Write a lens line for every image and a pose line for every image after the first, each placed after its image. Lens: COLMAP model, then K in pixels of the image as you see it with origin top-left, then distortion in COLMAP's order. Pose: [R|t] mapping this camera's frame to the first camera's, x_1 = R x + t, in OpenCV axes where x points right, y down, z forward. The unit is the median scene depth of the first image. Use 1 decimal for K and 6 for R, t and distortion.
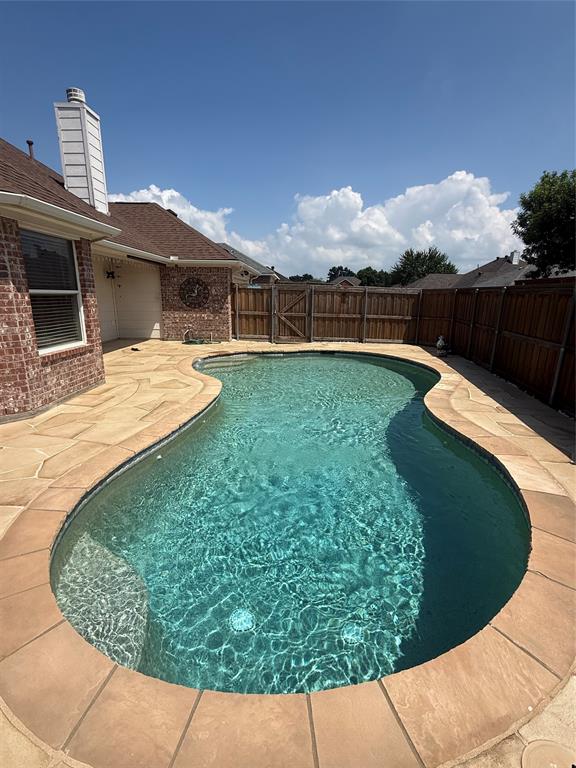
lens RADIAL K [[358.5, 0, 289.6], [0, 358.5, 396.8], [0, 0, 1]] dist [-0.015122, 0.000534]
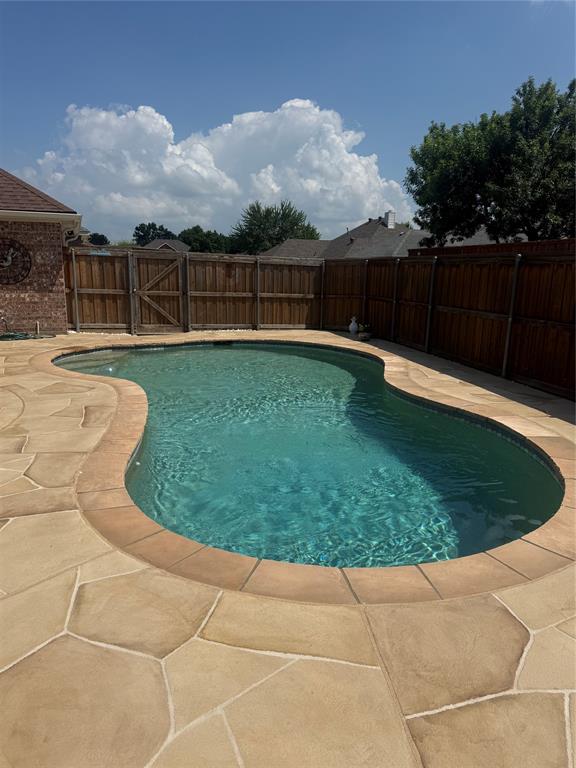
lens RADIAL K [[559.7, 0, 286.1], [0, 559.7, 387.0], [0, 0, 1]] dist [0.054222, -0.045393]
pose [[0.928361, -0.072775, 0.364485, -0.172291], [0.097384, 0.994011, -0.049573, 0.031306], [-0.358695, 0.081517, 0.929889, -0.096645]]
